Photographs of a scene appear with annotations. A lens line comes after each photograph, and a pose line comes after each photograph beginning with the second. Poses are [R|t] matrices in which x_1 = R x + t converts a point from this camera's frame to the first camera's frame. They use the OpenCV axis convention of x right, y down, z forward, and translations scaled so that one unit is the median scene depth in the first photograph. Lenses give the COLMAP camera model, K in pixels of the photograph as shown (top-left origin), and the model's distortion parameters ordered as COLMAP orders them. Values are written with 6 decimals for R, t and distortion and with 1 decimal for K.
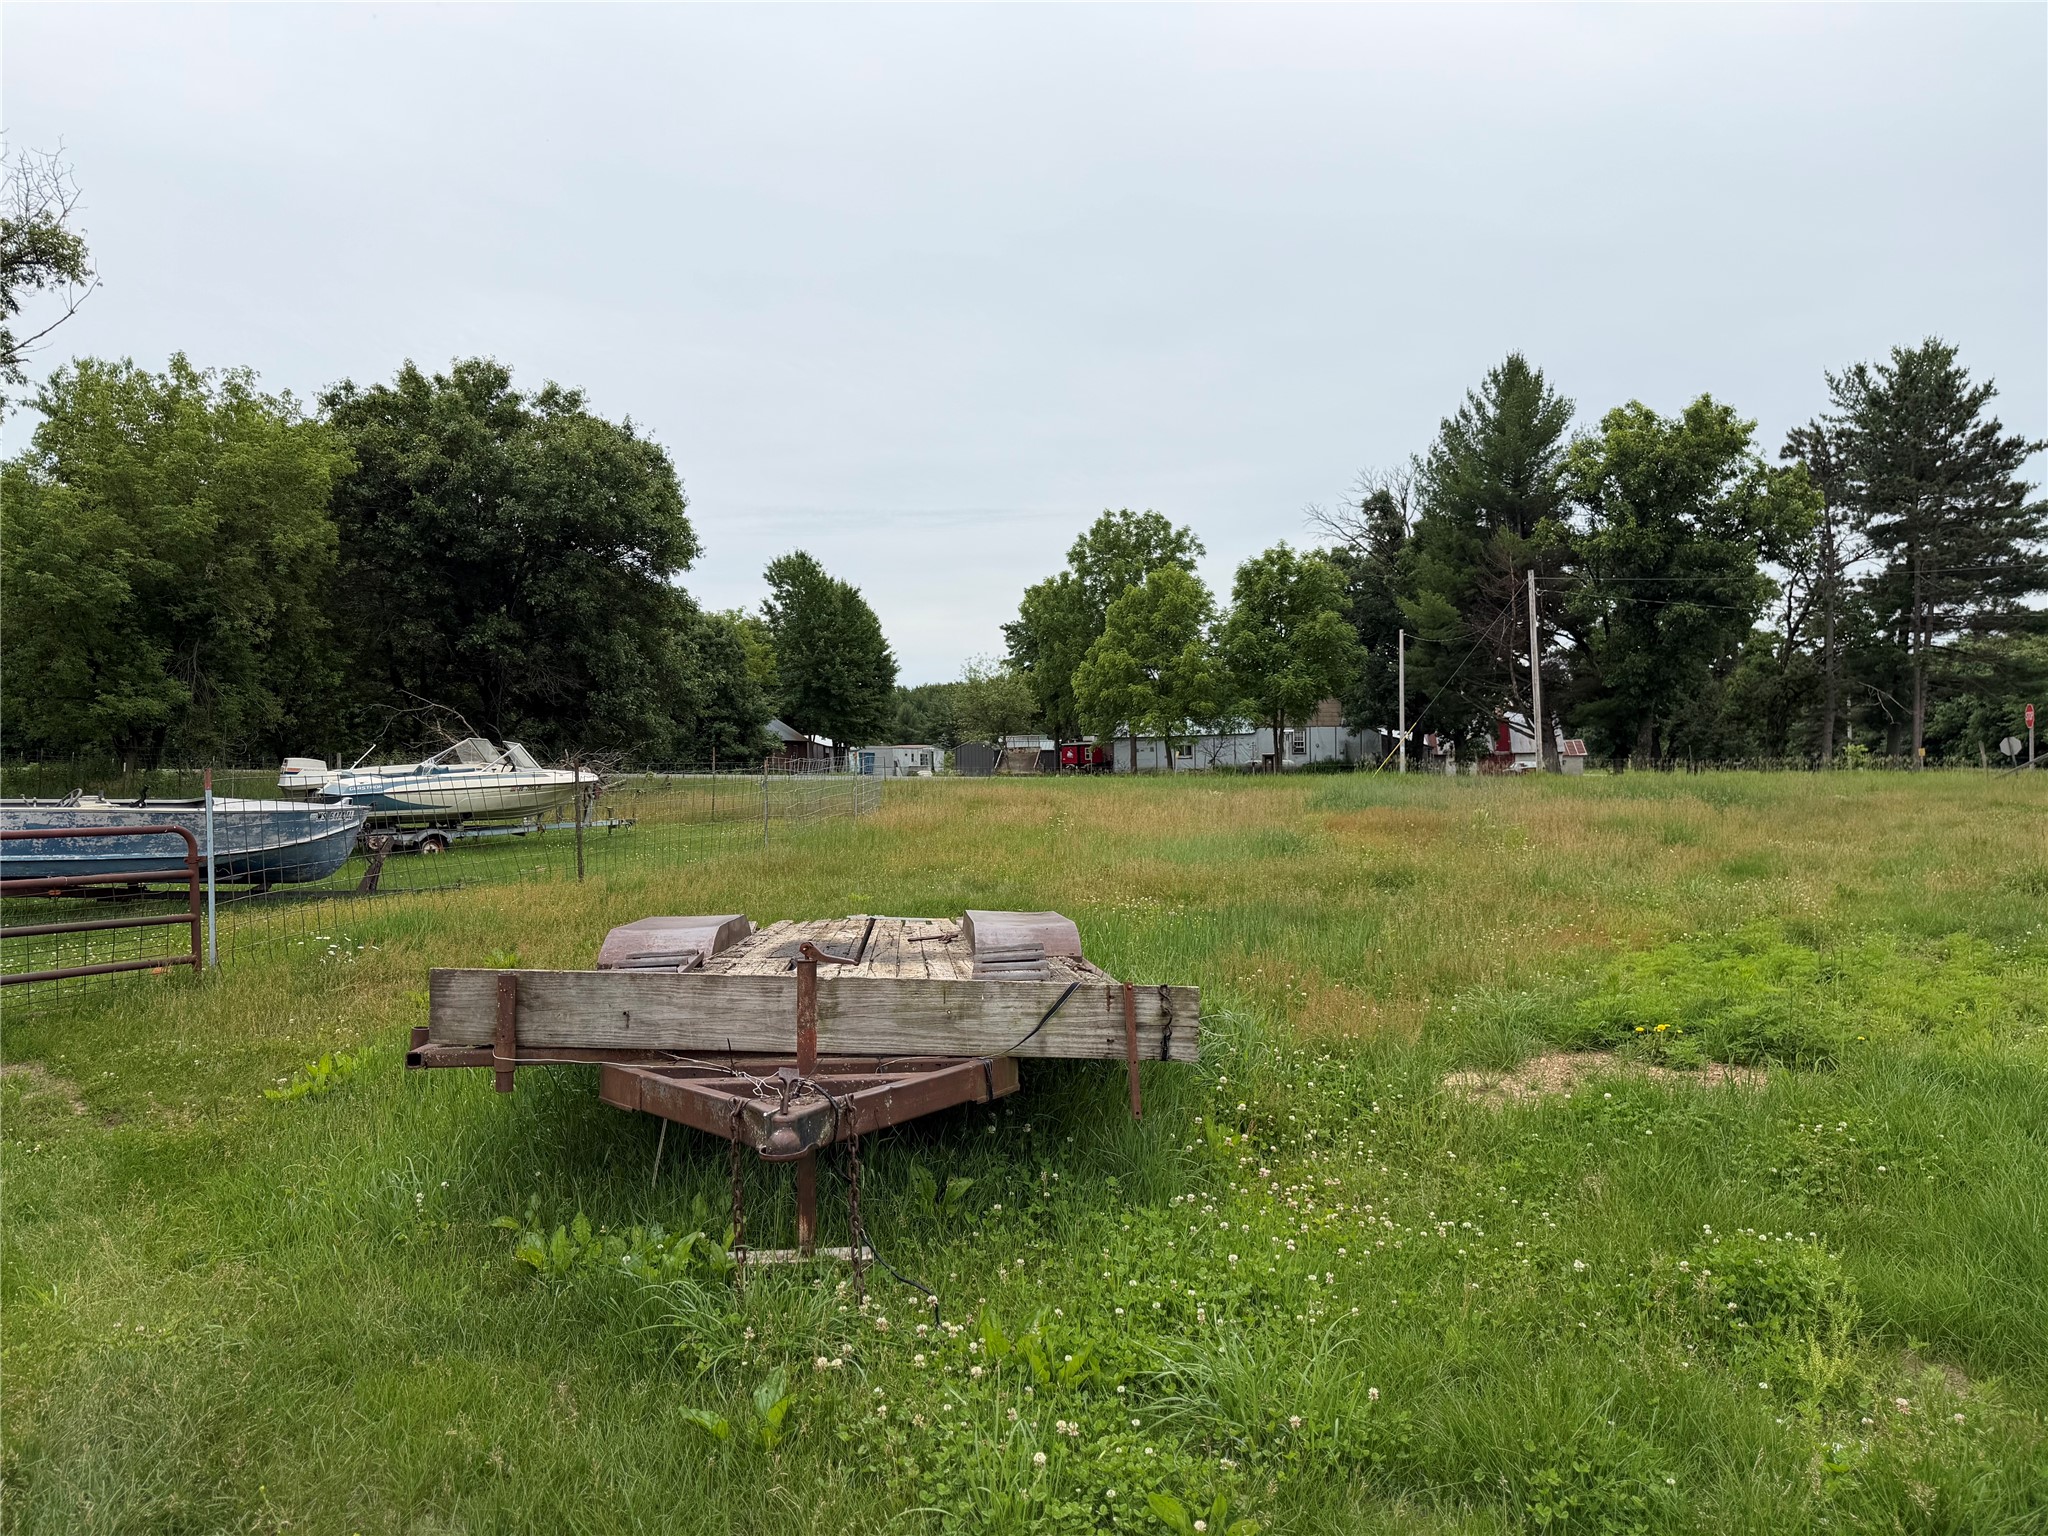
lens RADIAL K [[1428.9, 0, 1023.3], [0, 1428.9, 765.1], [0, 0, 1]] dist [0.011530, 0.005386]
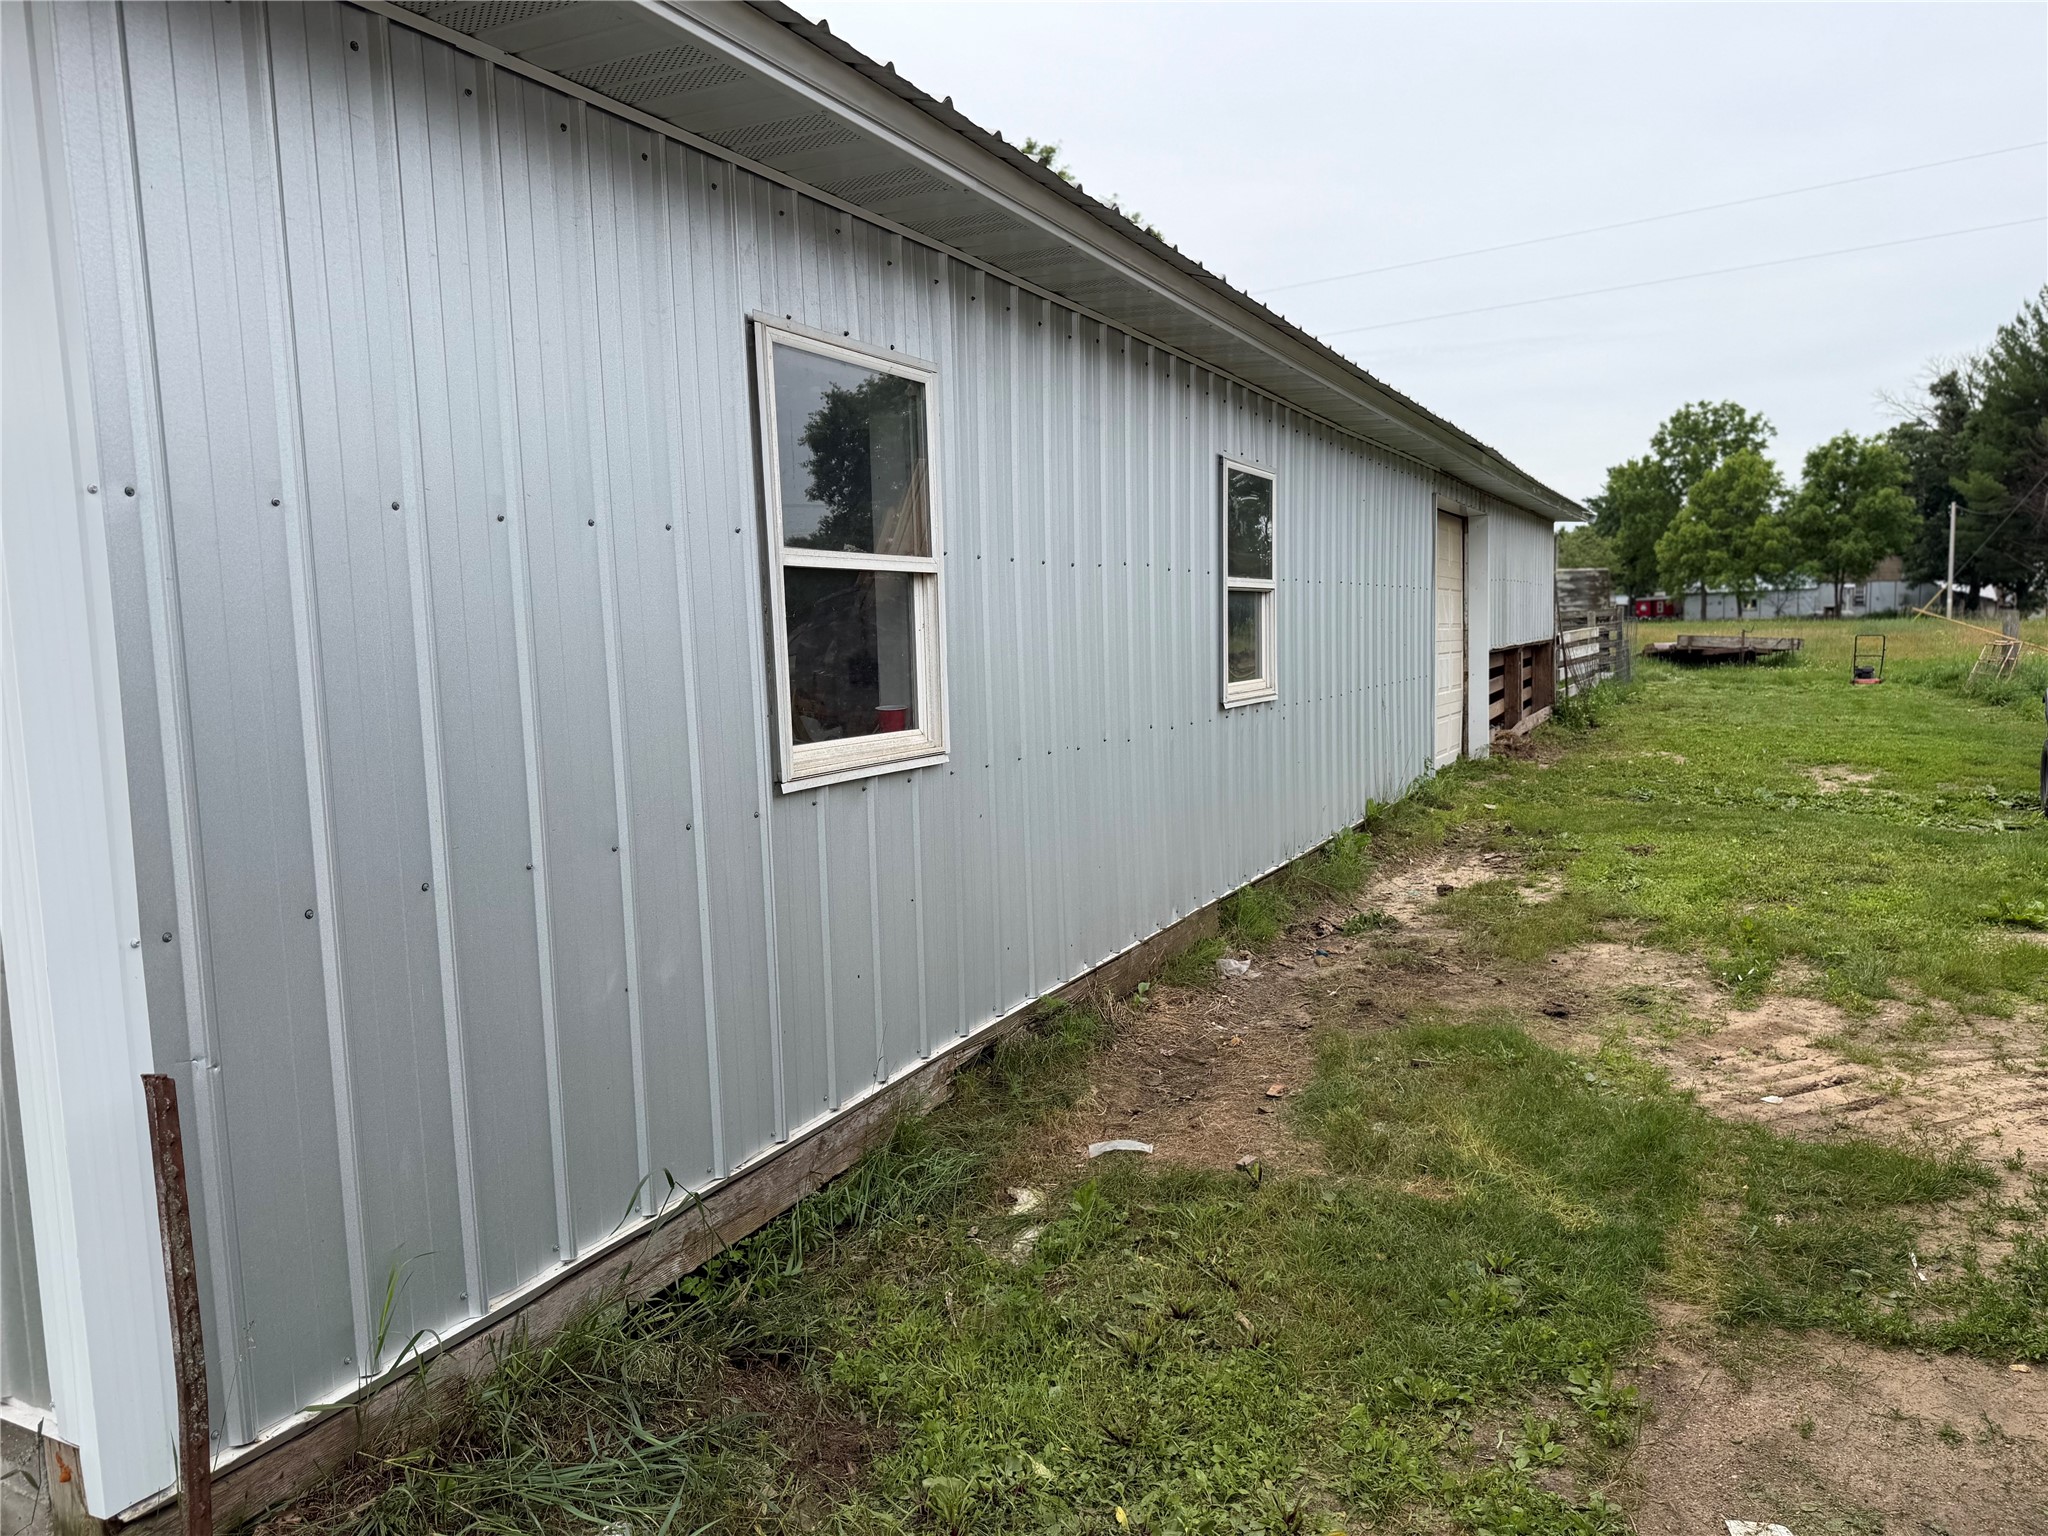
lens RADIAL K [[1428.9, 0, 1084.5], [0, 1428.9, 719.2], [0, 0, 1]] dist [0.011530, 0.005386]
pose [[0.950715, 0.018452, -0.309516, -0.051266], [0.002339, 0.997772, 0.066669, 0.005912], [0.310056, -0.064108, 0.948554, -0.356380]]
